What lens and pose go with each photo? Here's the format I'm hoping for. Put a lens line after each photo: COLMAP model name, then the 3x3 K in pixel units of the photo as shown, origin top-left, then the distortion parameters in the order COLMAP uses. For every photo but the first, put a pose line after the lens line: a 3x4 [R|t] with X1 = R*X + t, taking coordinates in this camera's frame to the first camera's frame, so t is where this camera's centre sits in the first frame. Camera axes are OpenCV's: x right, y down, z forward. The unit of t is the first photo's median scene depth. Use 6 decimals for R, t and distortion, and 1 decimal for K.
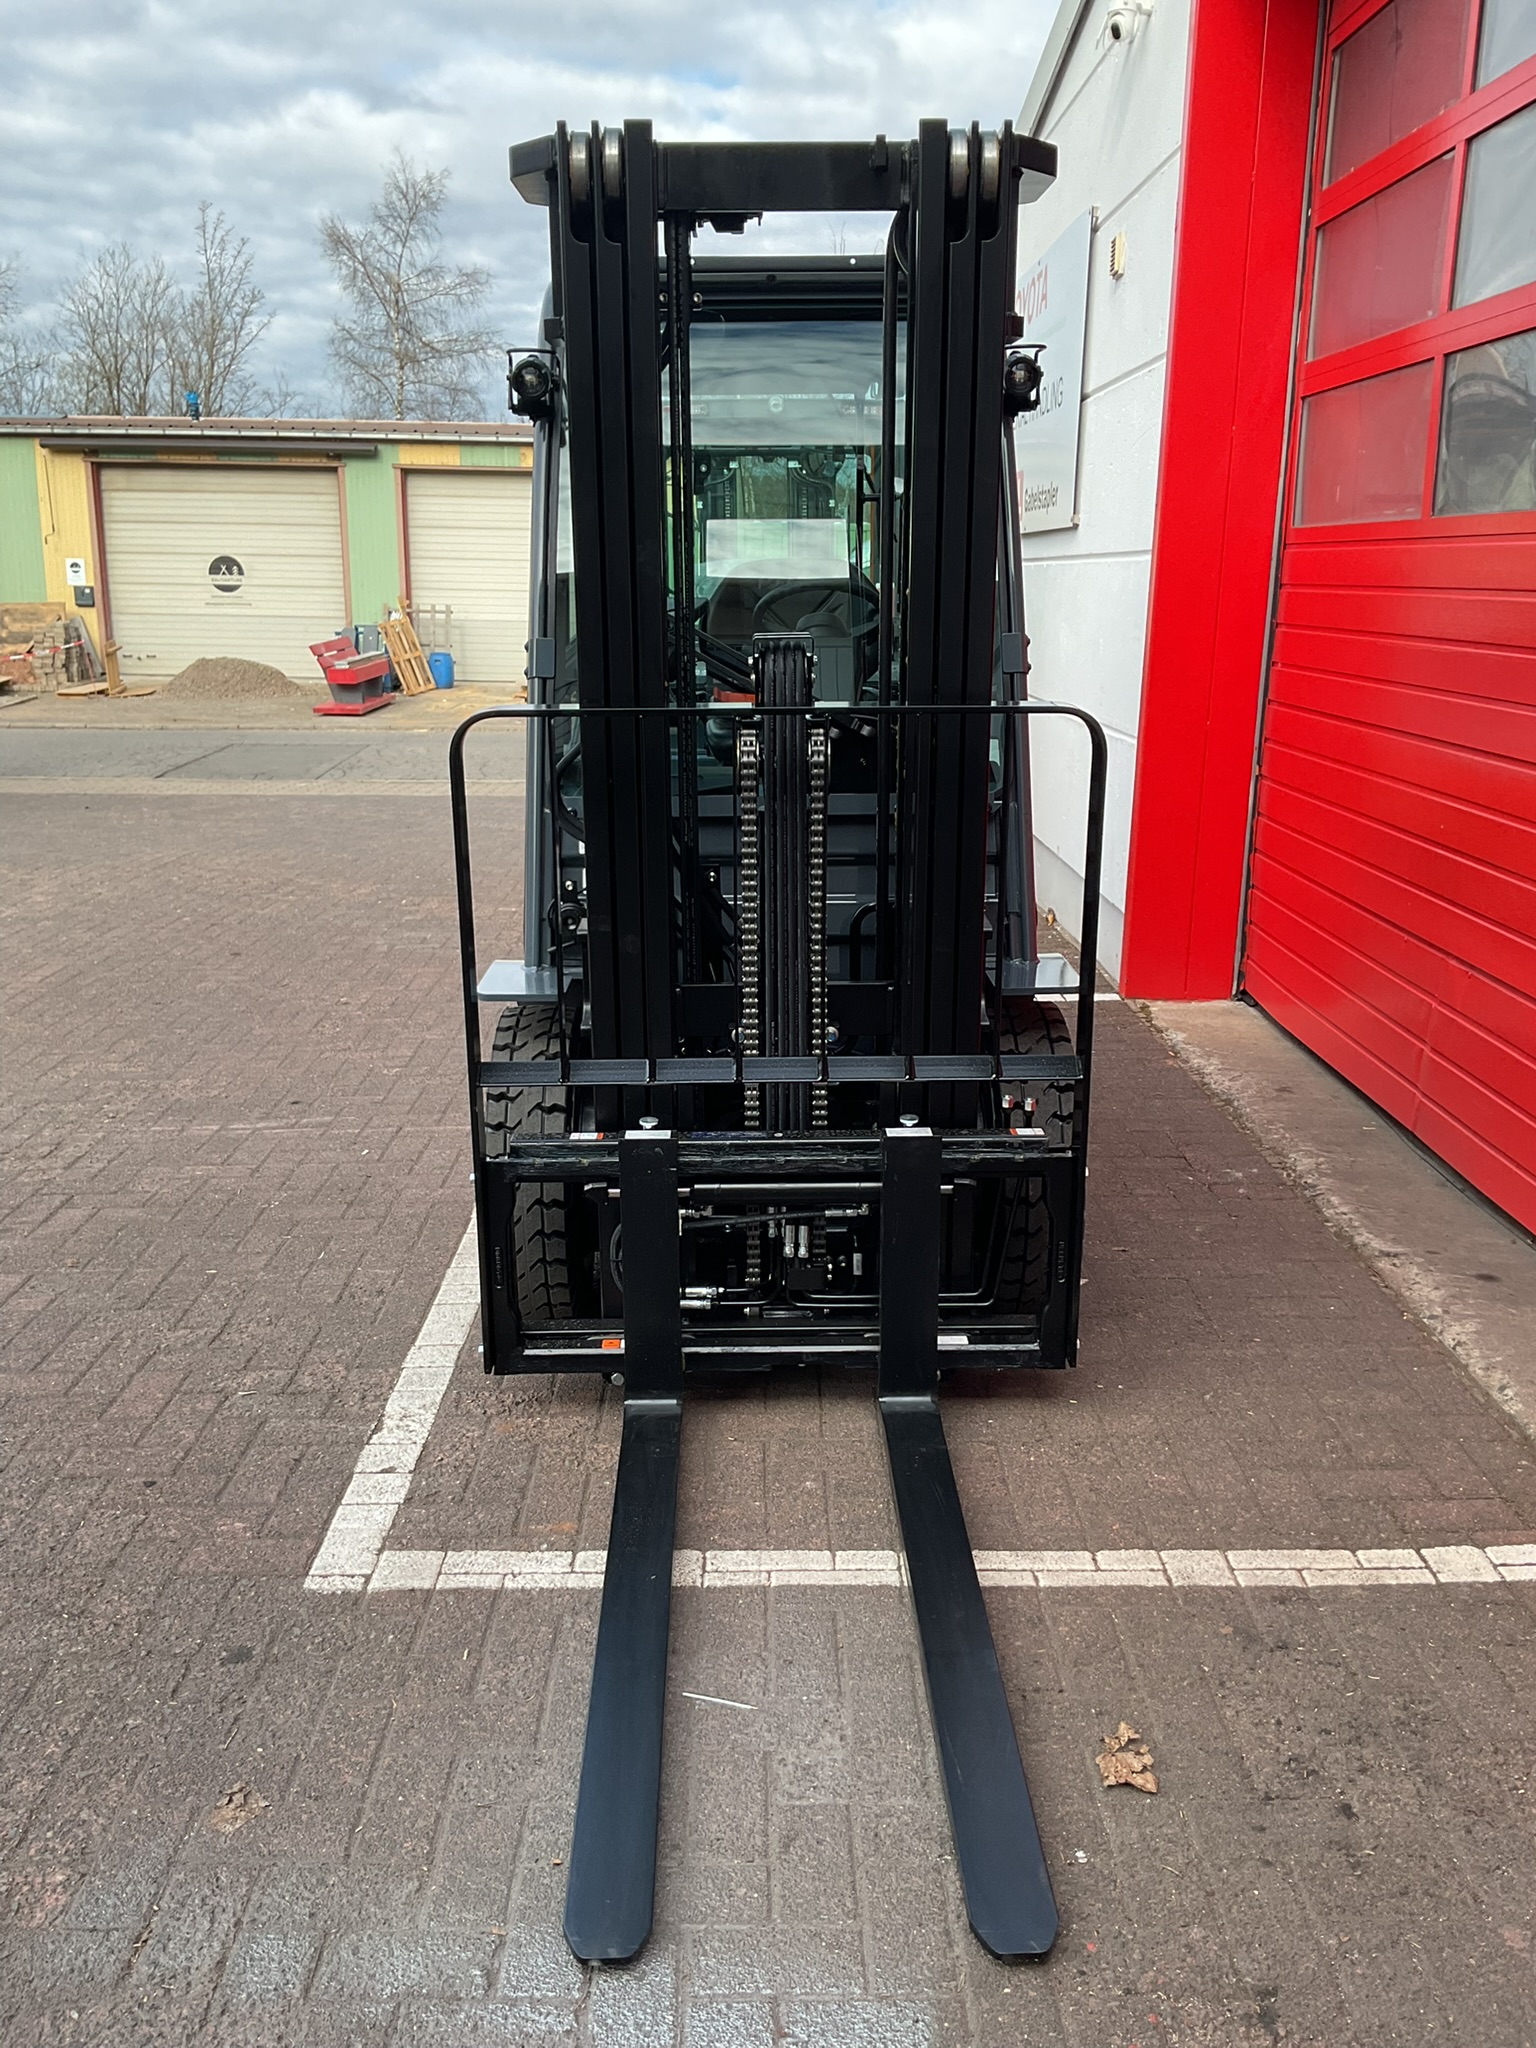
lens RADIAL K [[1710.5, 0, 768.0], [0, 1710.5, 1024.0], [0, 0, 1]] dist [0.083827, -0.176090]
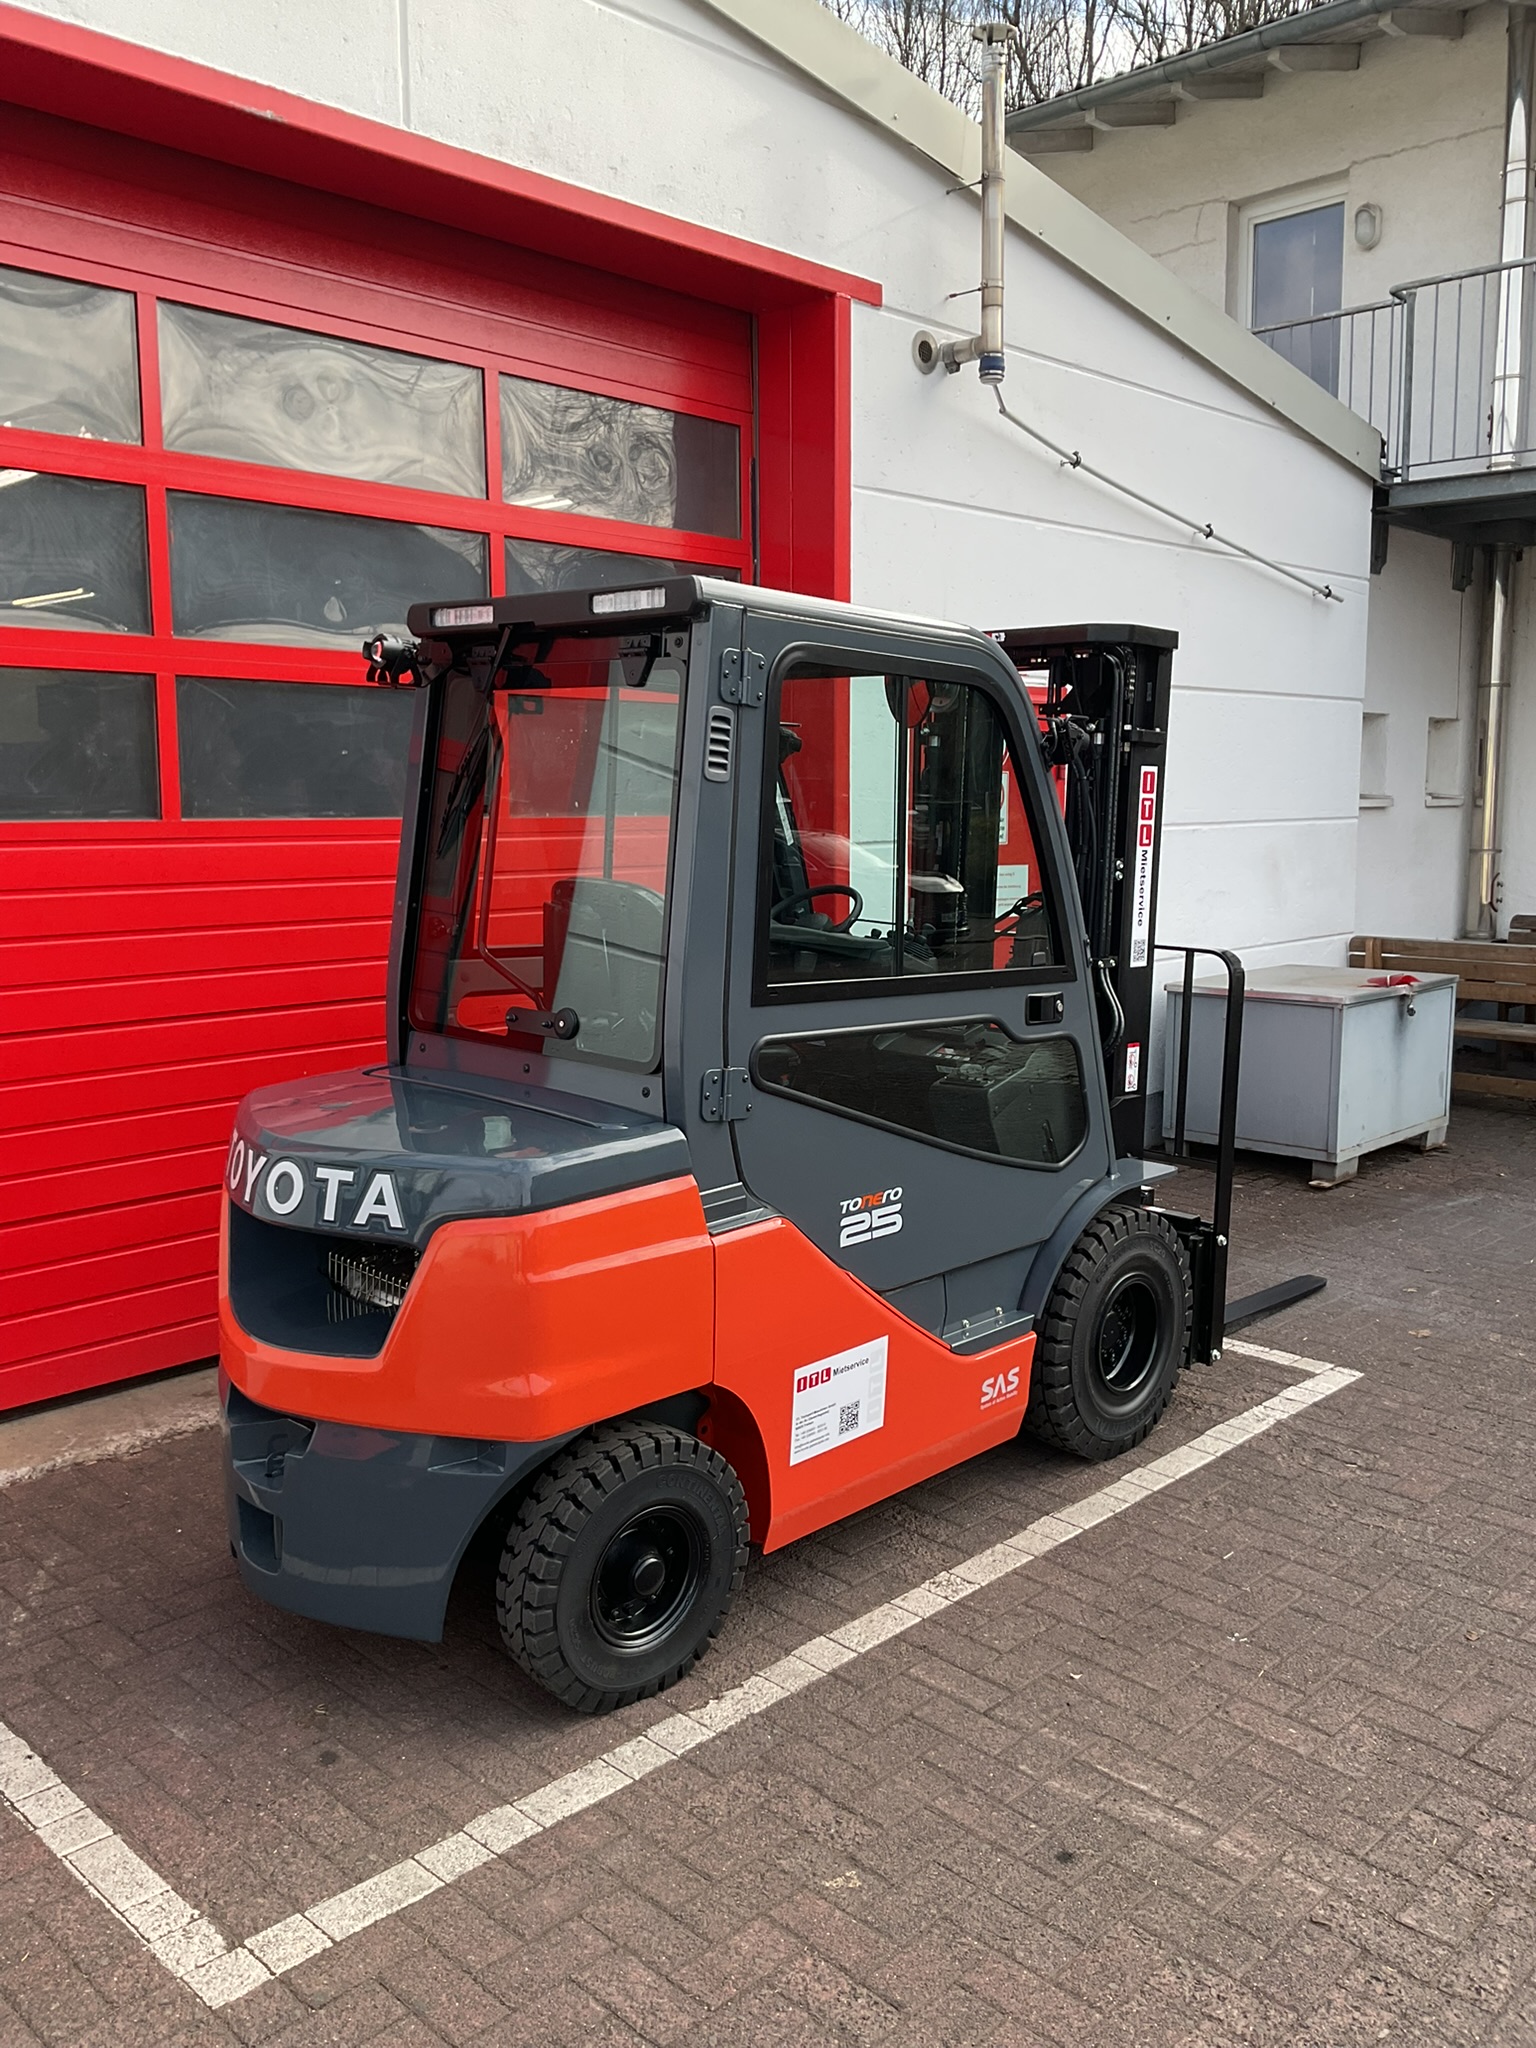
lens RADIAL K [[1686.1, 0, 772.1], [0, 1686.1, 1007.2], [0, 0, 1]] dist [0.076388, -0.161371]
pose [[-0.712169, -0.097874, 0.695152, -0.982750], [0.175231, 0.934104, 0.311037, -0.702975], [-0.679787, 0.343323, -0.648089, 2.309173]]
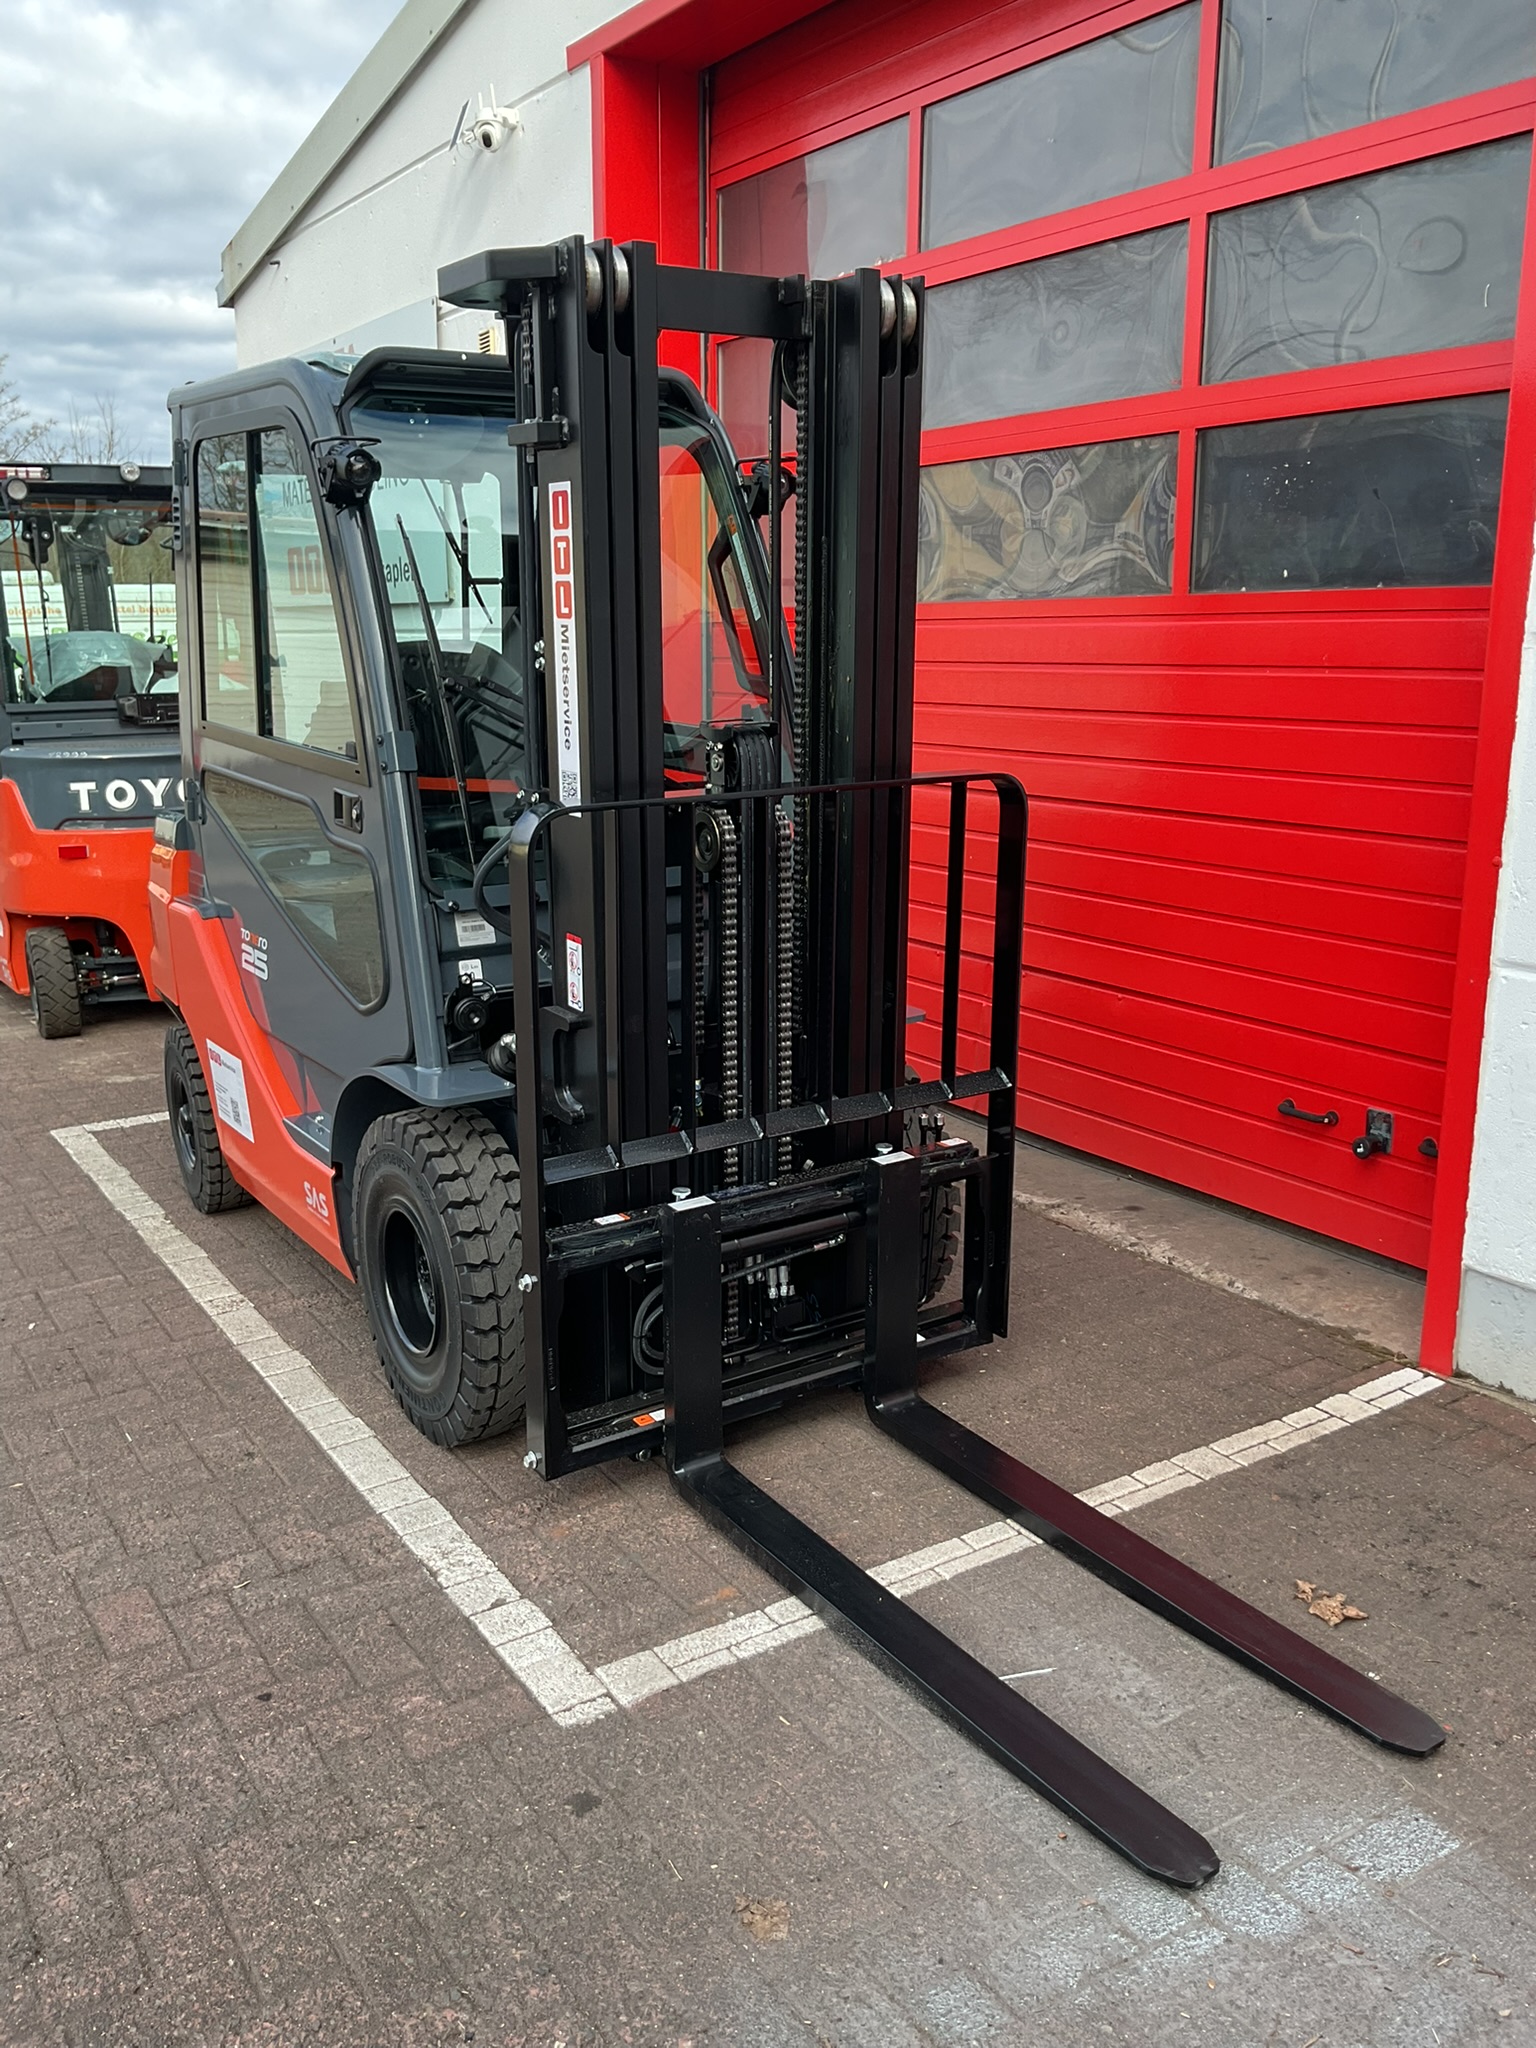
lens RADIAL K [[1710.5, 0, 768.0], [0, 1710.5, 1024.0], [0, 0, 1]] dist [0.083827, -0.176090]
pose [[0.843451, -0.130922, 0.521008, -0.559392], [0.147626, 0.988997, 0.009533, -0.045988], [-0.516524, 0.068874, 0.853498, 0.087124]]
